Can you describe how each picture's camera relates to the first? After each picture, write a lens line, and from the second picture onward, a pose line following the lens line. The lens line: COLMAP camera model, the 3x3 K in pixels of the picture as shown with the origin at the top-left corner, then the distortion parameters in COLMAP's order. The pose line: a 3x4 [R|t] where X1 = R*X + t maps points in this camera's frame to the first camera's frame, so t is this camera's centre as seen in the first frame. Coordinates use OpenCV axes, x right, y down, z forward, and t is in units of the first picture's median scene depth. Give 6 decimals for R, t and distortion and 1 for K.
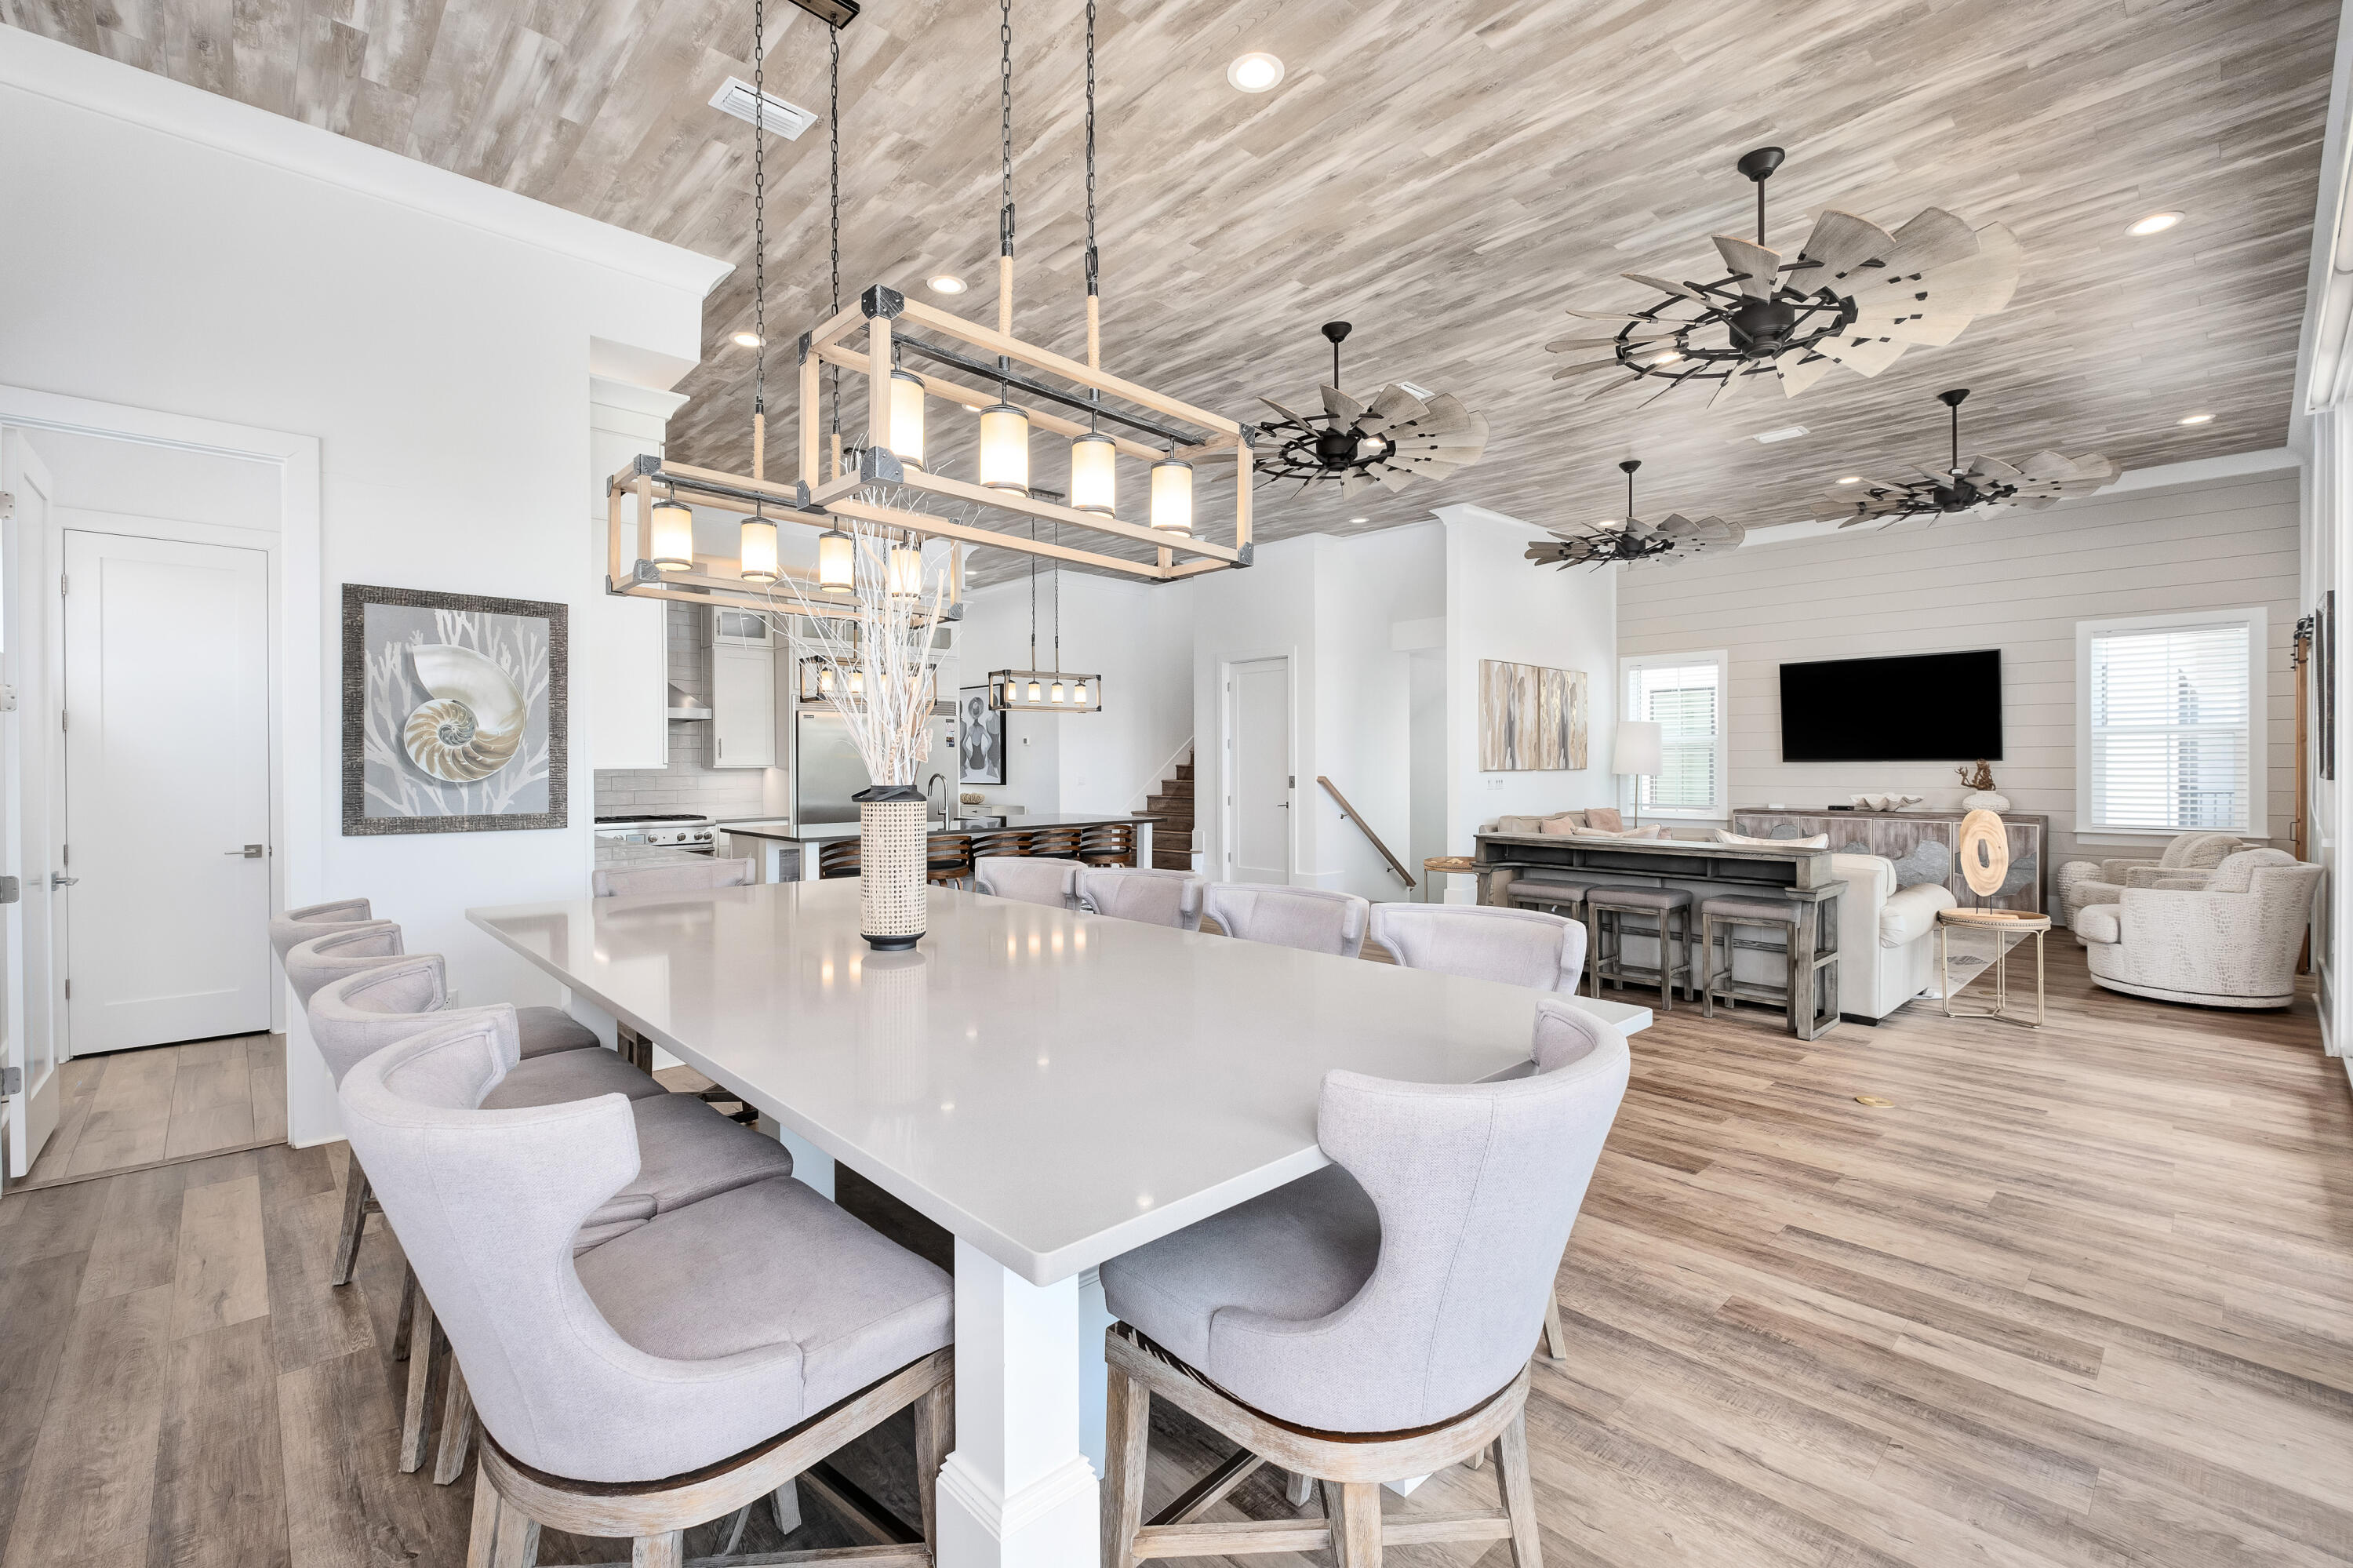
lens RADIAL K [[1030.0, 0, 1170.0], [0, 1030.0, 767.9], [0, 0, 1]] dist [0.002012, -0.001080]
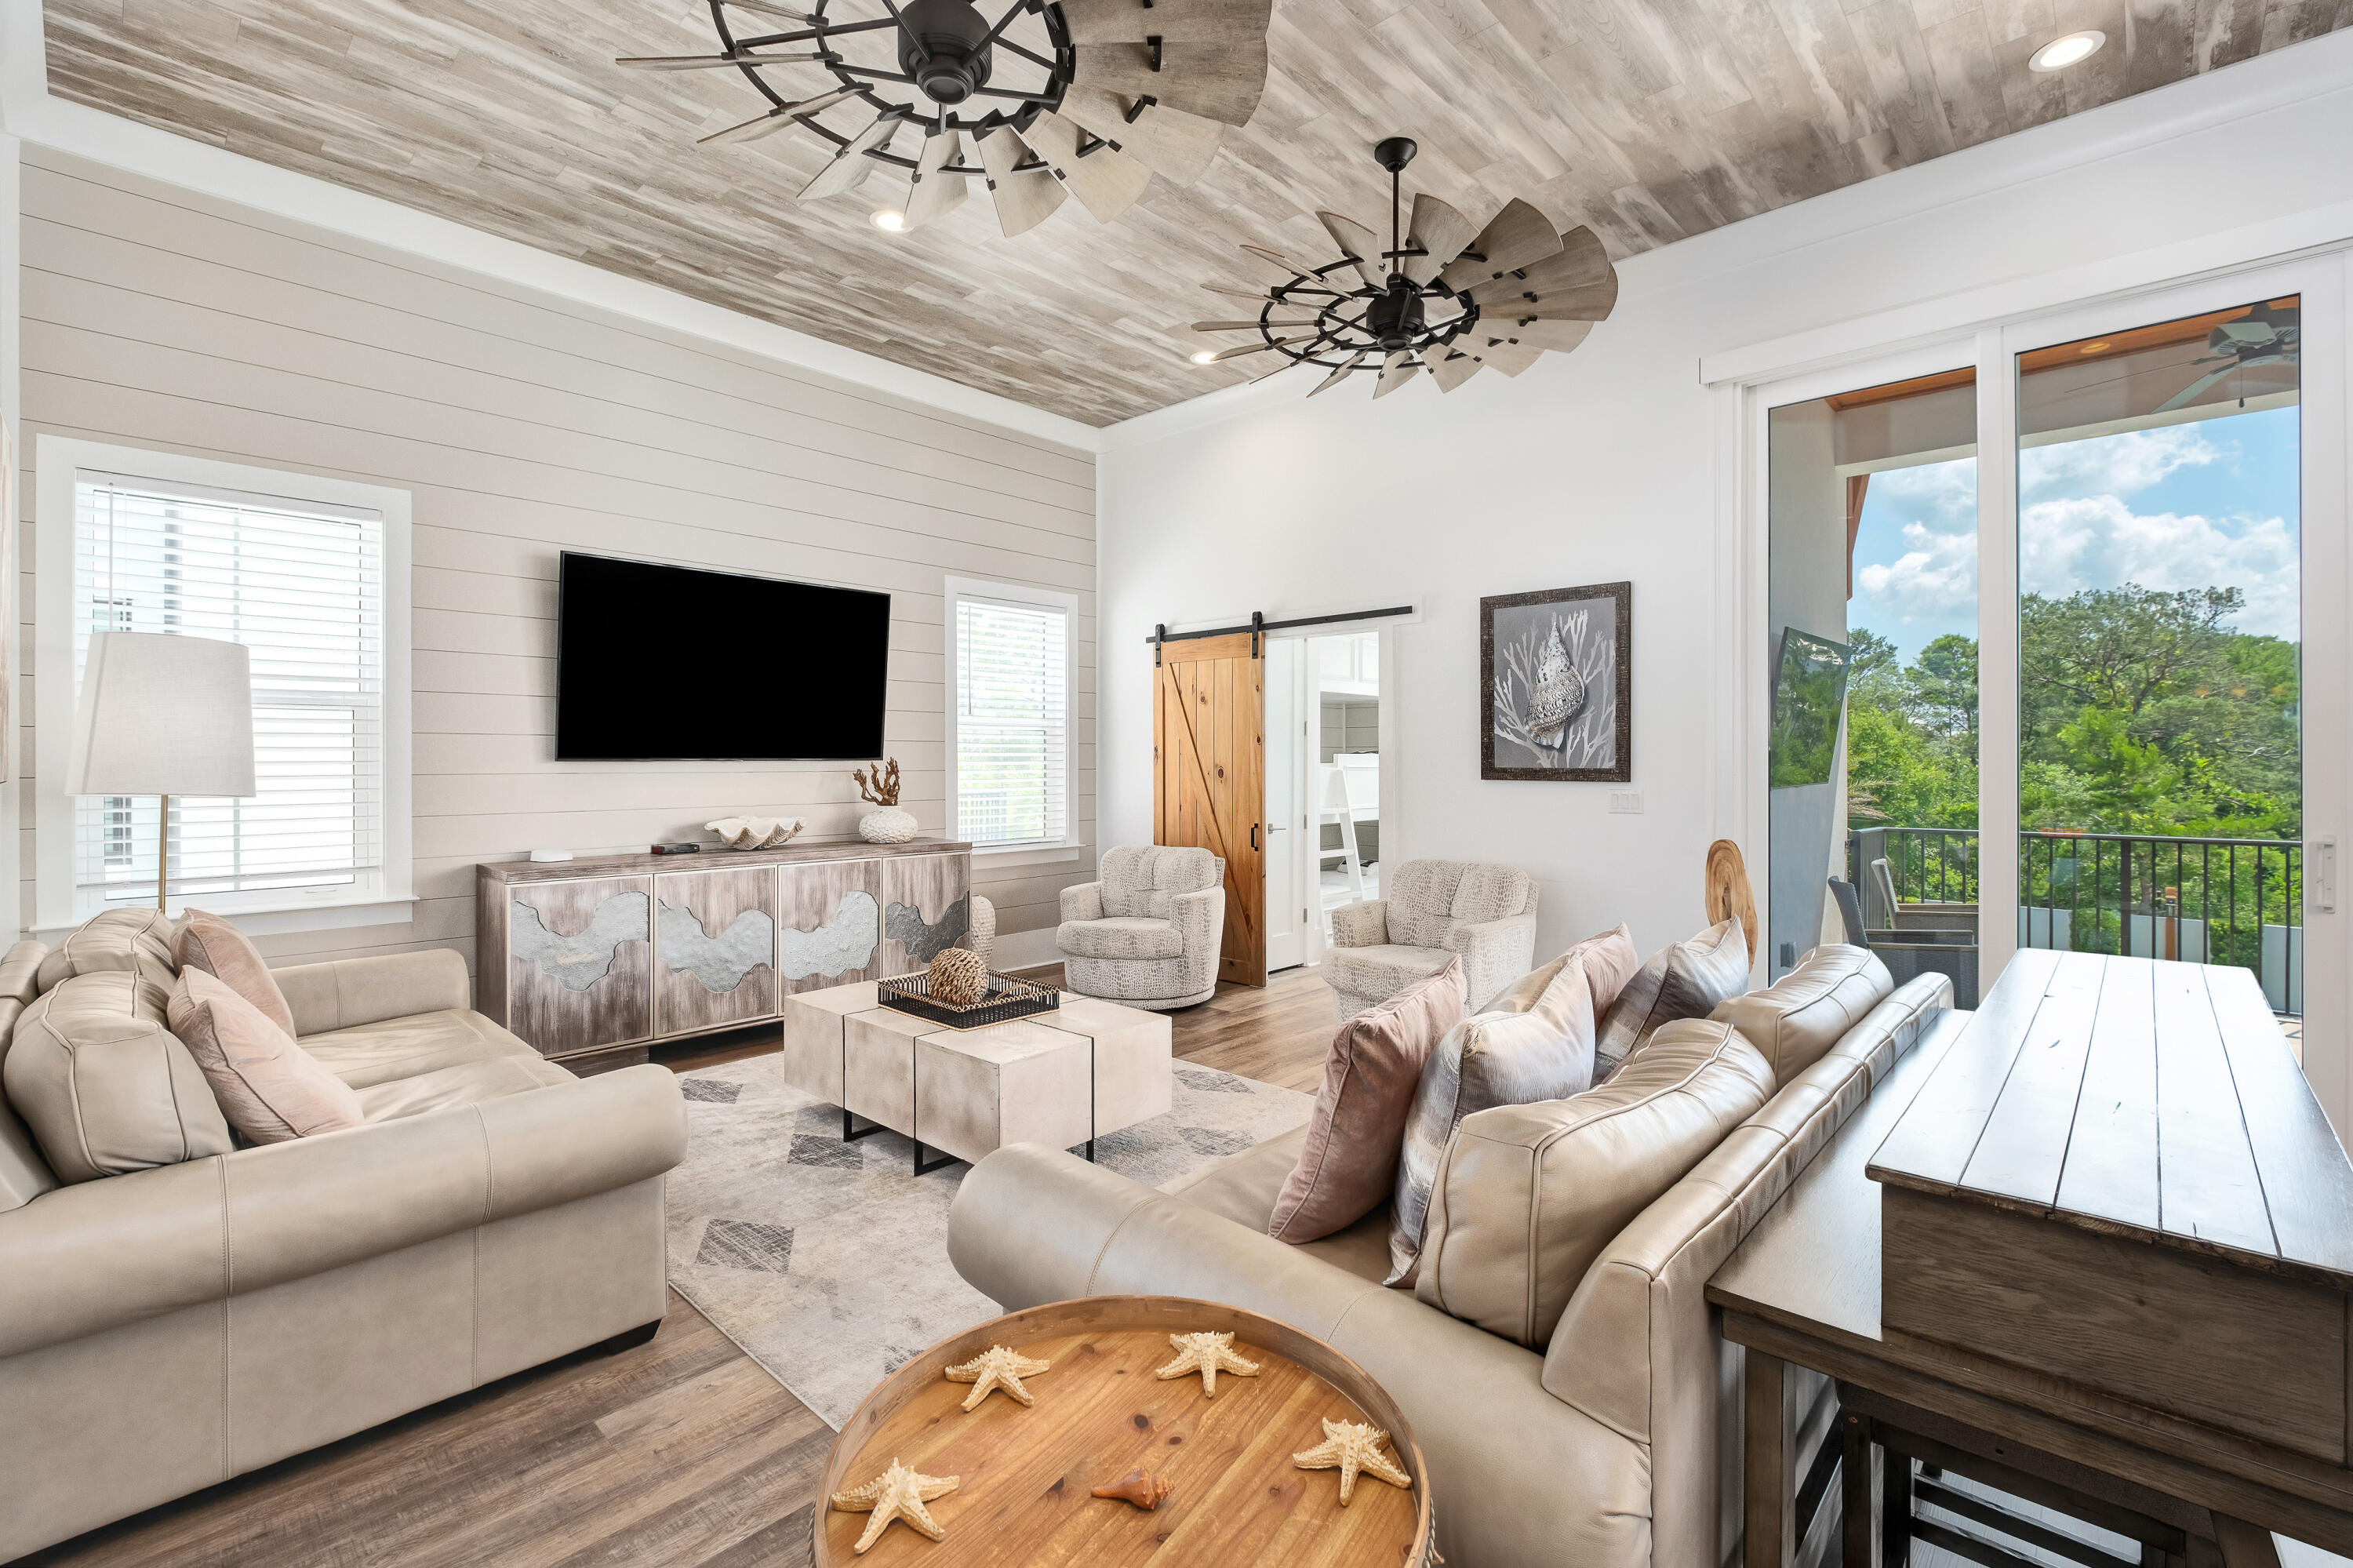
lens RADIAL K [[1030.0, 0, 1171.4], [0, 1030.0, 768.9], [0, 0, 1]] dist [0.002012, -0.001080]
pose [[-0.057580, -0.002383, 0.998338, 0.128730], [0.003338, 0.999991, 0.002579, -0.002552], [-0.998335, 0.003481, -0.057572, 0.890609]]
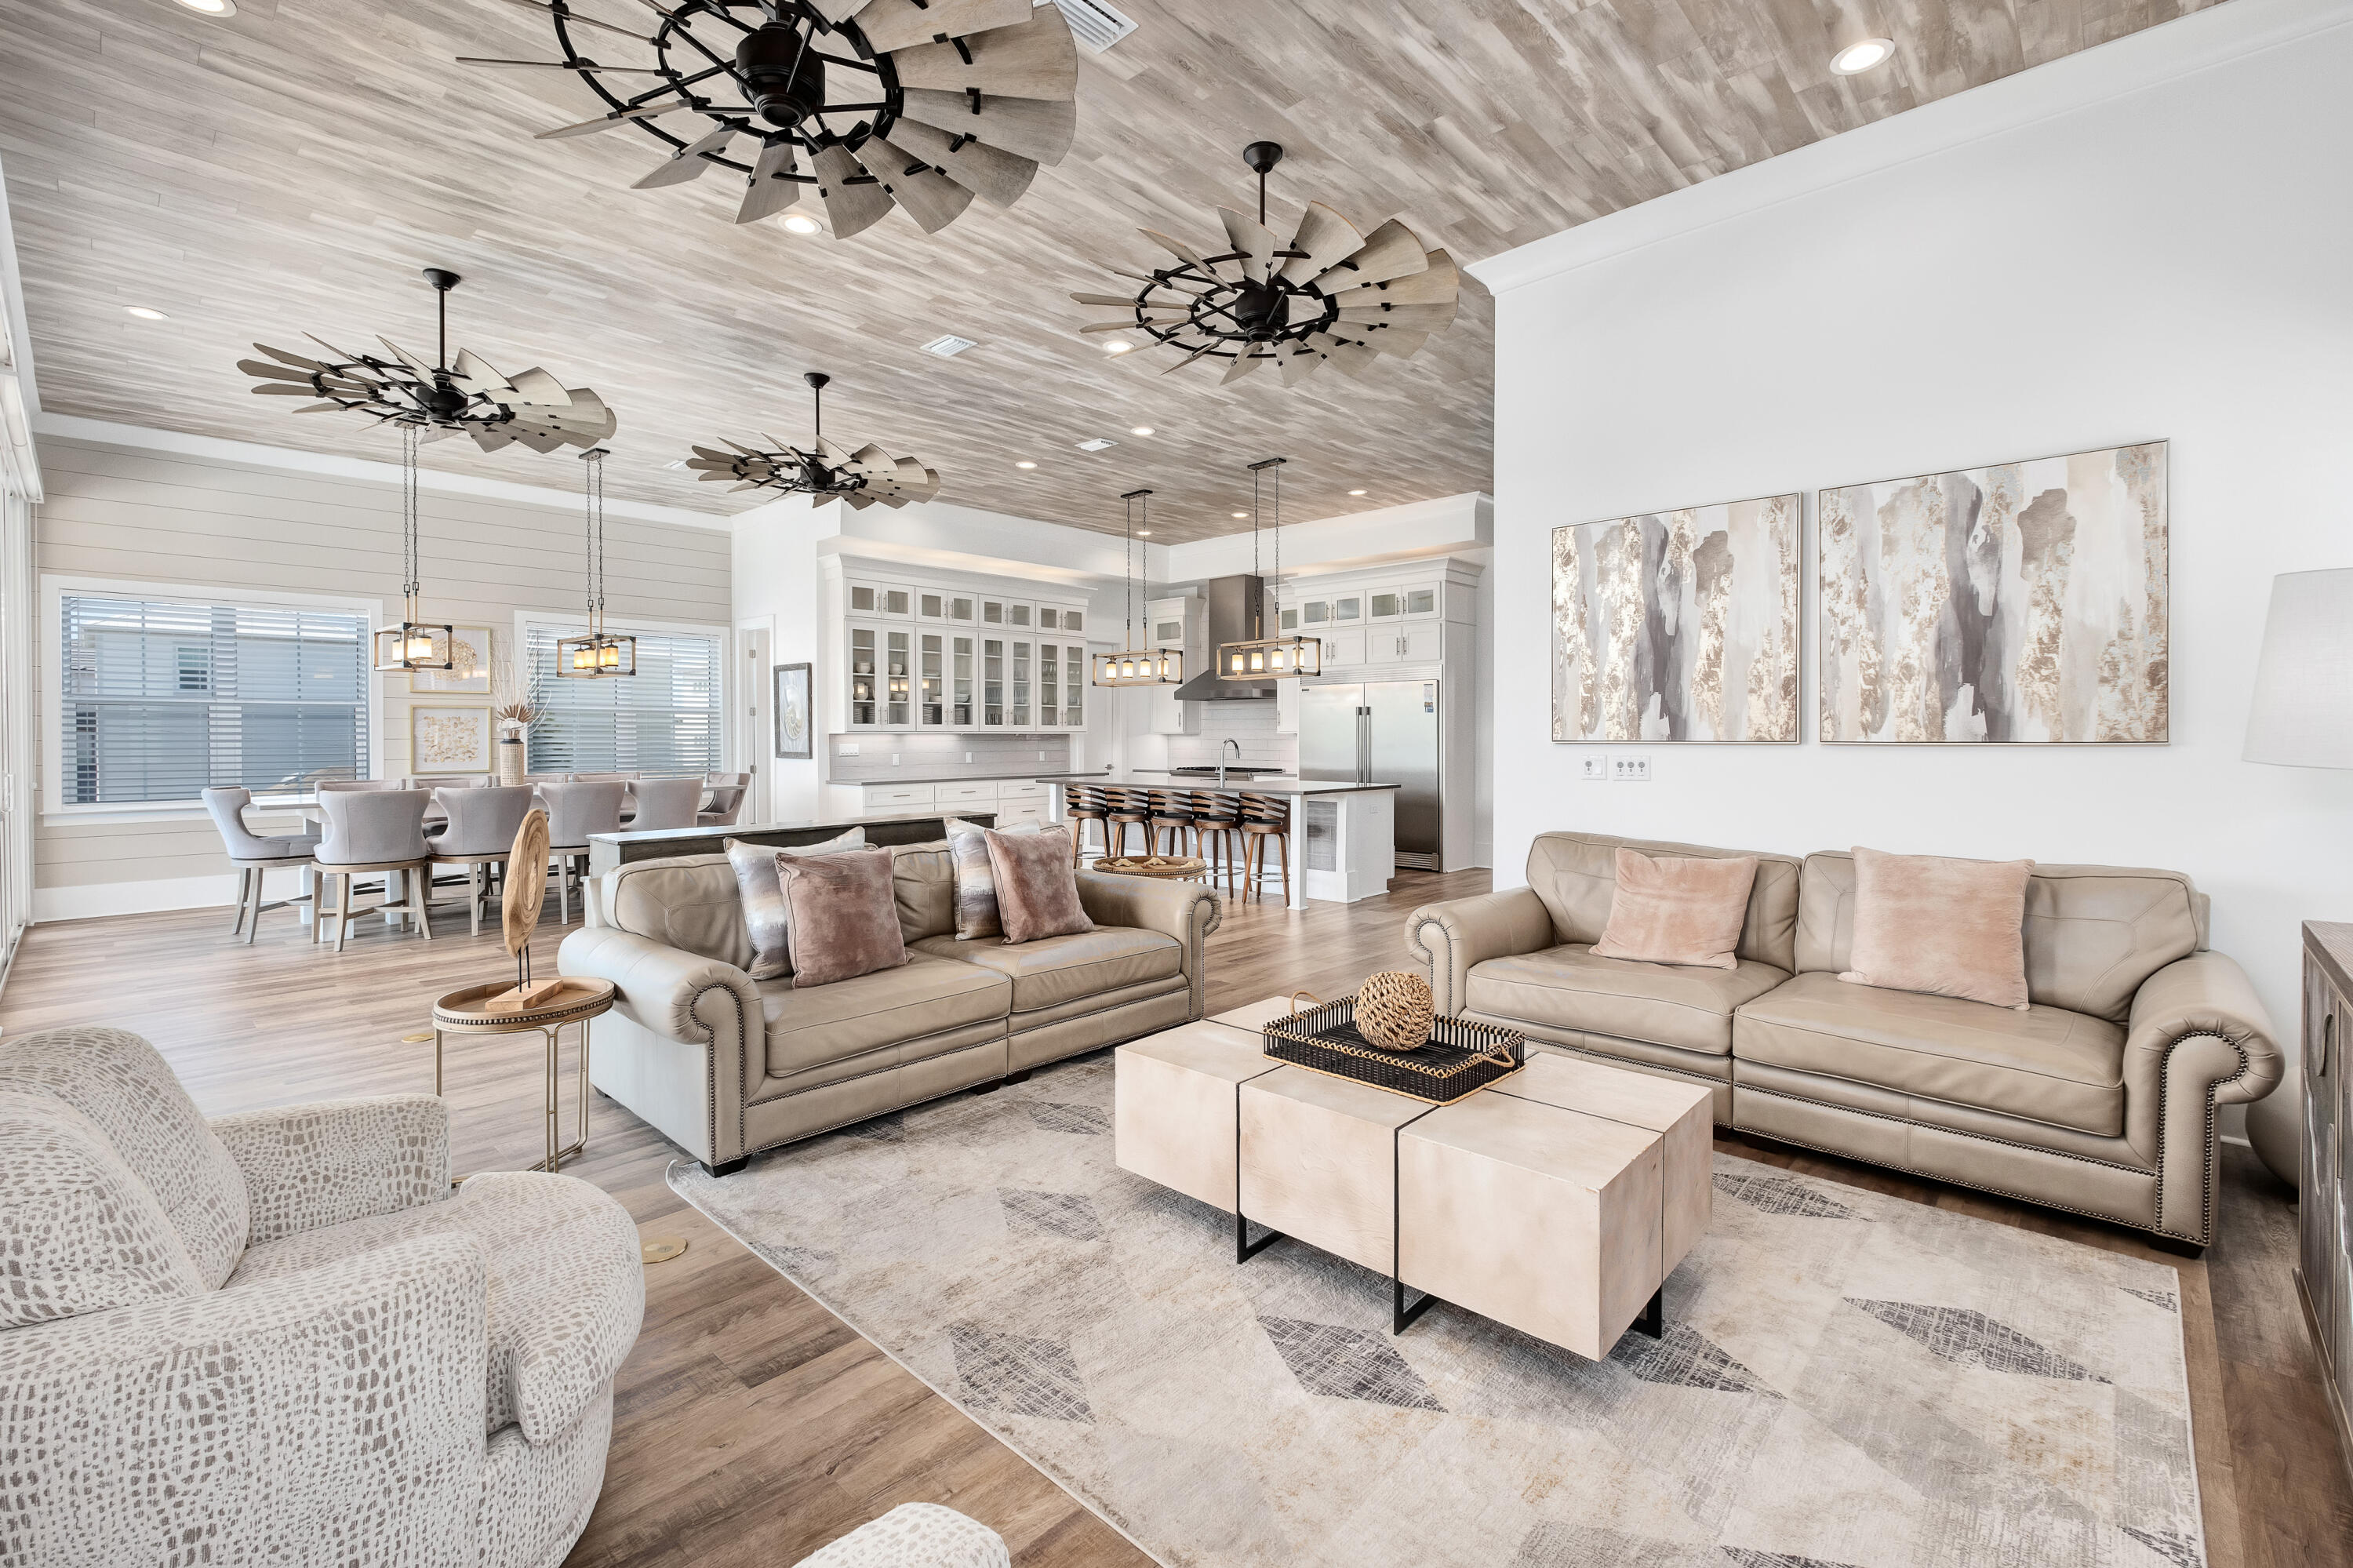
lens RADIAL K [[1030.0, 0, 1165.1], [0, 1030.0, 749.5], [0, 0, 1]] dist [0.002012, -0.001080]
pose [[0.049518, 0.019473, -0.998583, 0.911431], [0.000688, 0.999809, 0.019531, -0.003941], [0.998773, -0.001654, 0.049495, 0.867526]]
